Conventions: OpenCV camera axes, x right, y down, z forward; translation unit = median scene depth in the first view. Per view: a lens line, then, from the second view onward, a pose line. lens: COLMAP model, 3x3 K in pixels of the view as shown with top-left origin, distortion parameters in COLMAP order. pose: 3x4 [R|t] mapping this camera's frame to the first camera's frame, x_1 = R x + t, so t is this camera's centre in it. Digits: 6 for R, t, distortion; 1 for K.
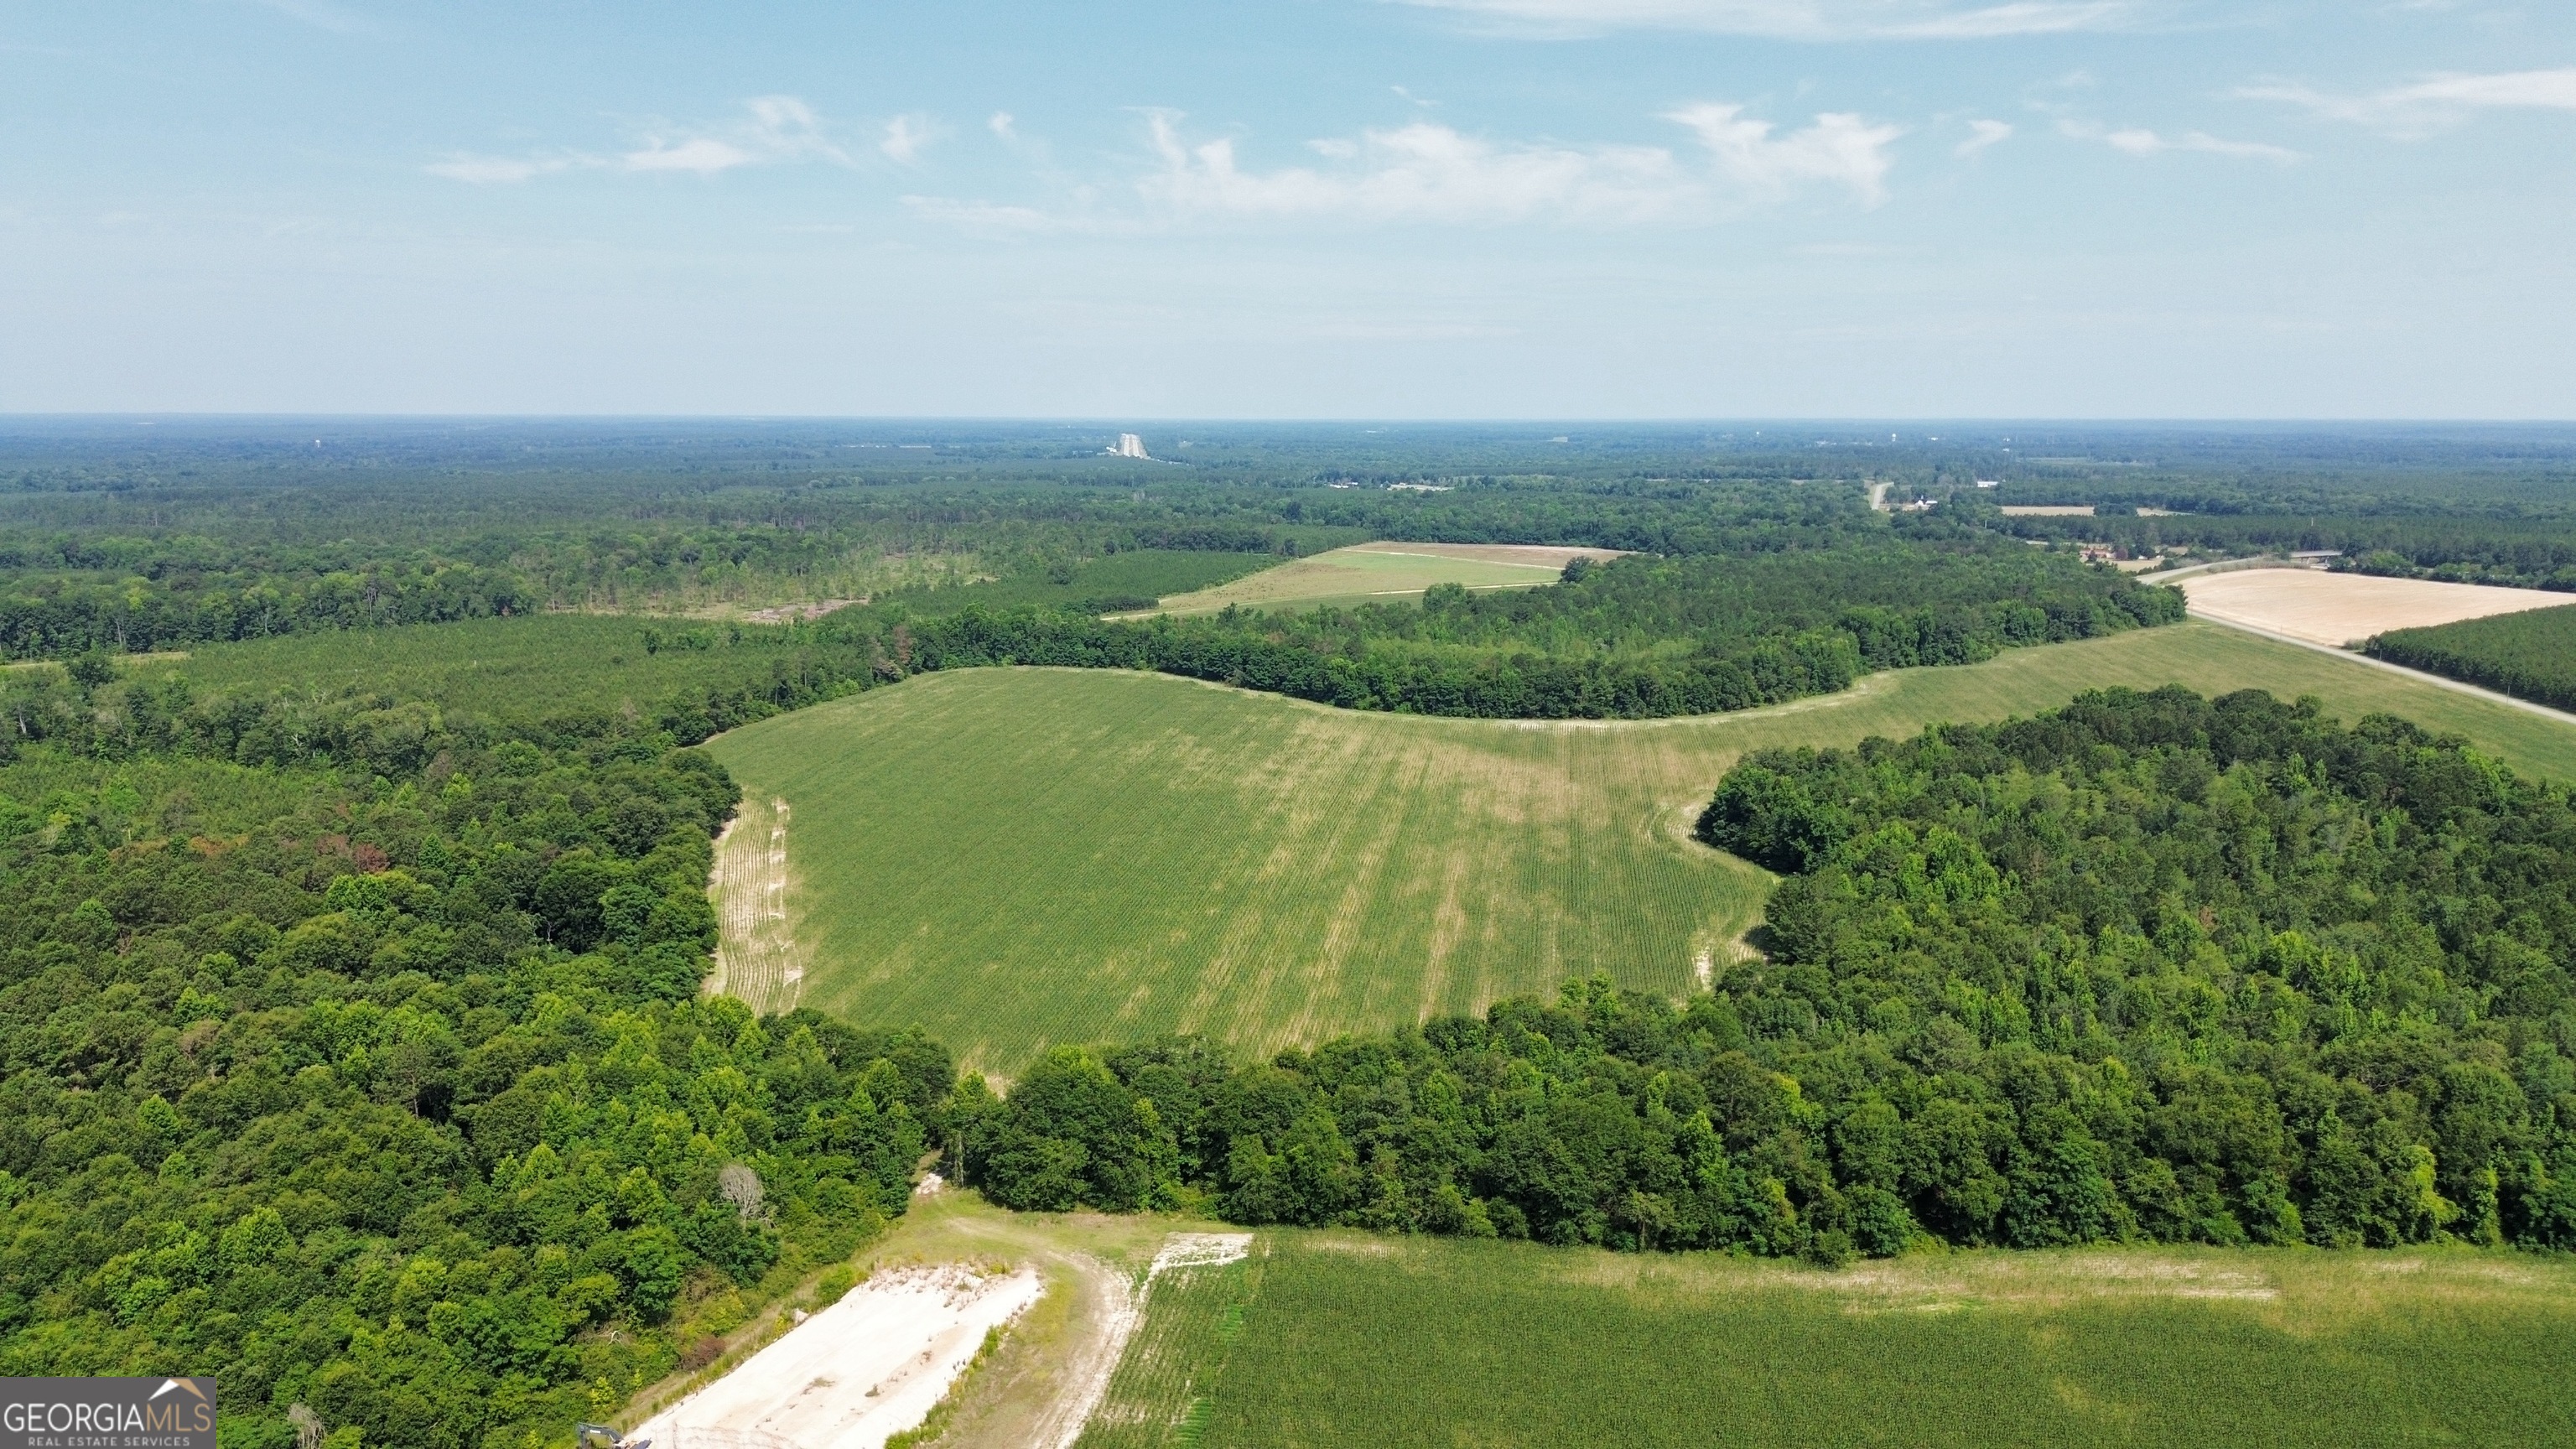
lens RADIAL K [[1784.6, 0, 1243.5], [0, 1784.6, 732.0], [0, 0, 1]] dist [0.063034, -0.044971]
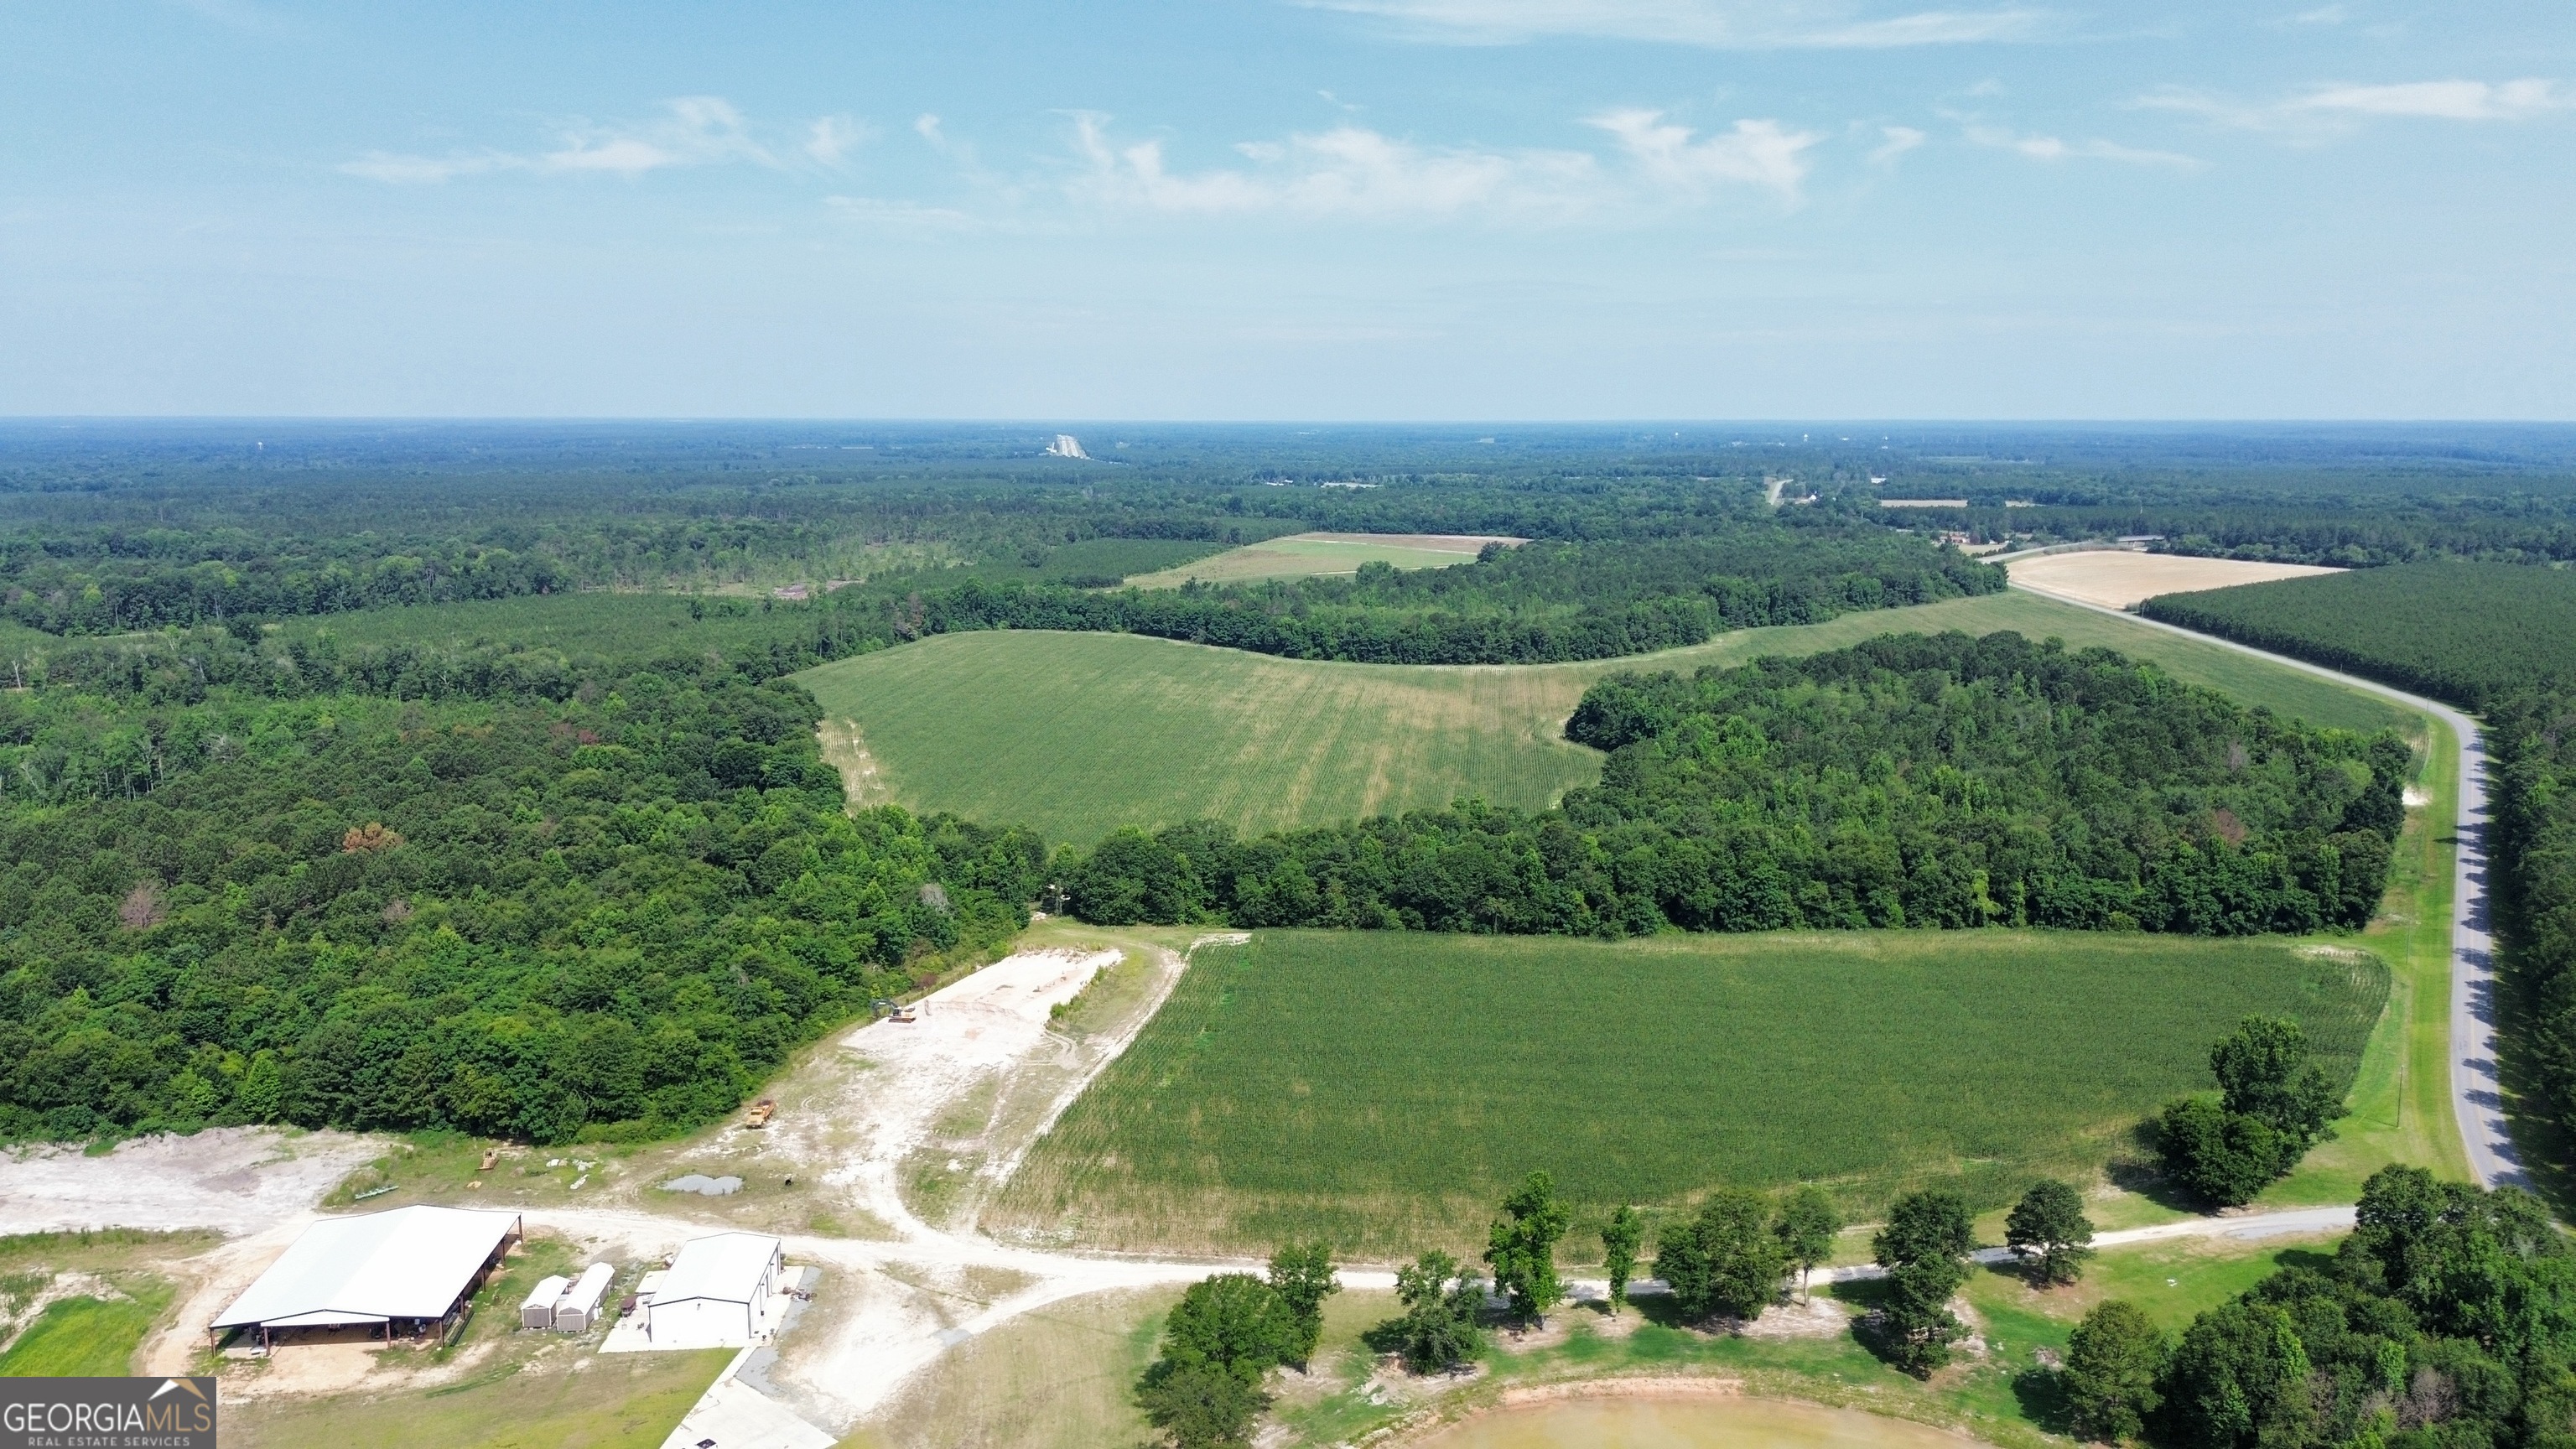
lens RADIAL K [[1828.9, 0, 1286.1], [0, 1828.9, 718.9], [0, 0, 1]] dist [0.079510, -0.071534]
pose [[0.998061, -0.011887, 0.061095, -0.017337], [0.012639, 0.999849, -0.011940, 0.031550], [-0.060944, 0.012689, 0.998061, -0.172953]]
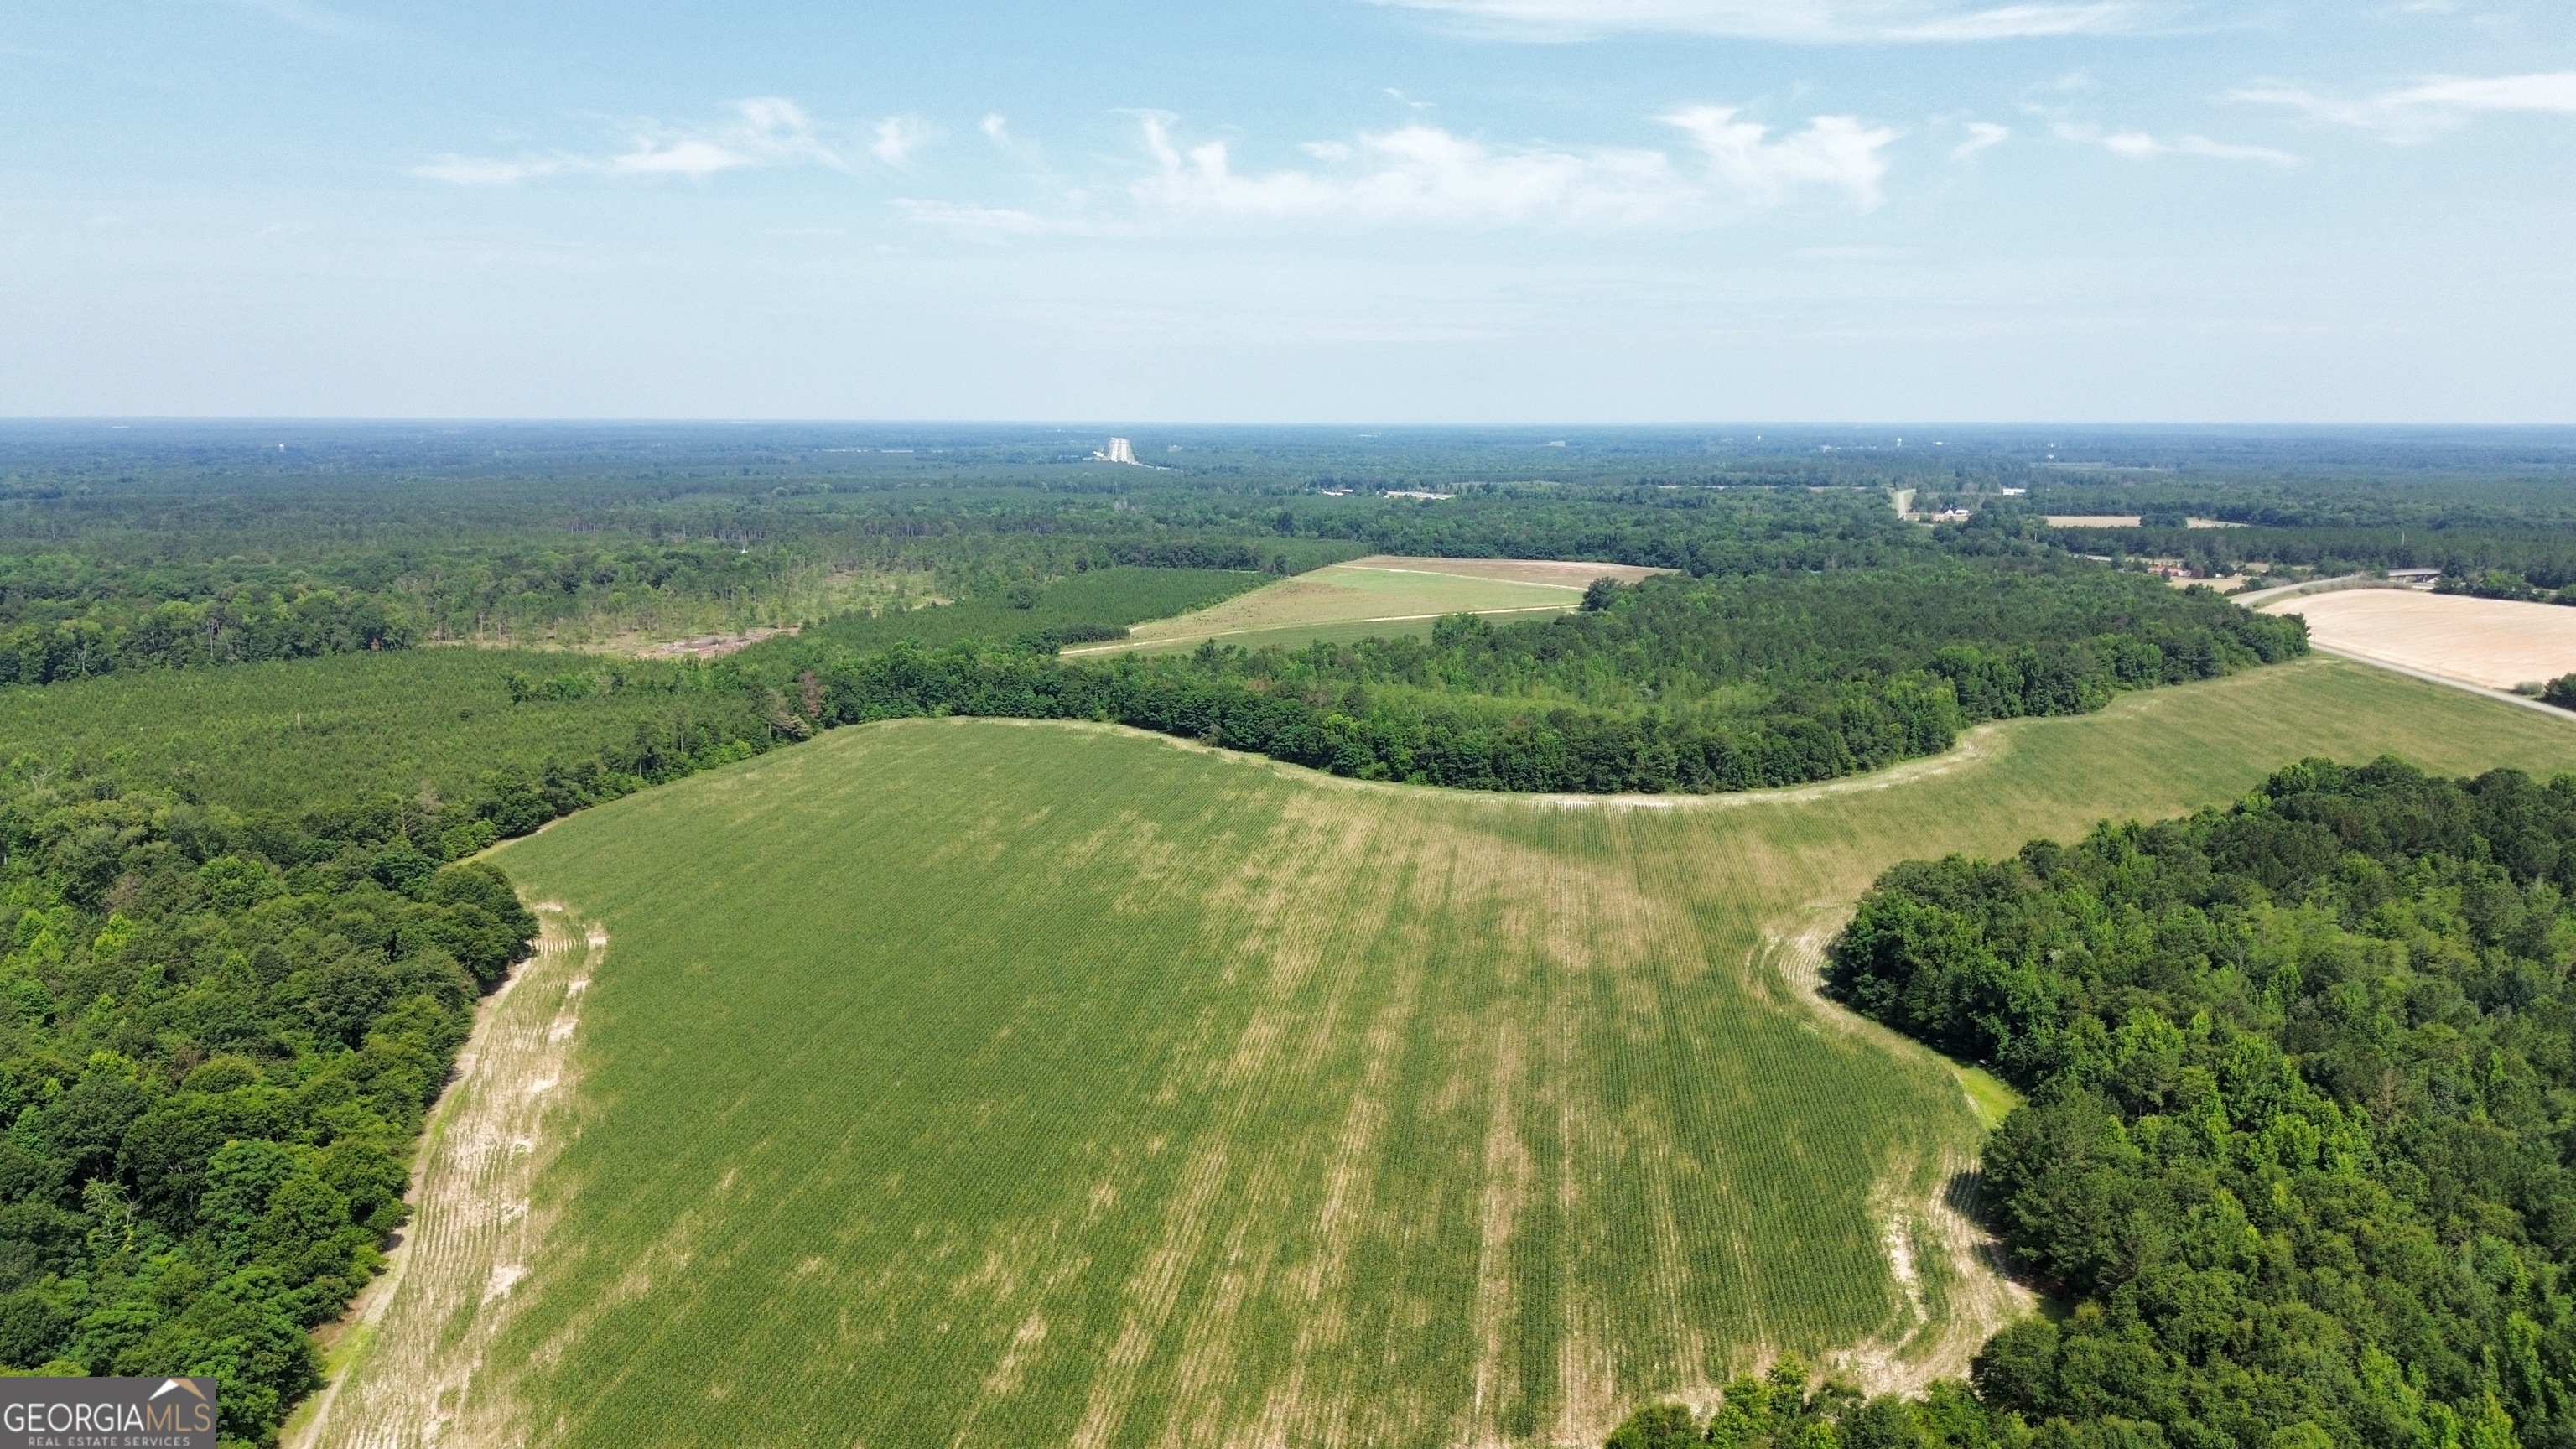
lens RADIAL K [[1747.0, 0, 1205.1], [0, 1747.0, 747.5], [0, 0, 1]] dist [0.050094, -0.028391]
pose [[0.999833, 0.003513, -0.017955, 0.005575], [-0.003330, 0.999942, 0.010206, -0.026009], [0.017990, -0.010145, 0.999787, 0.148323]]
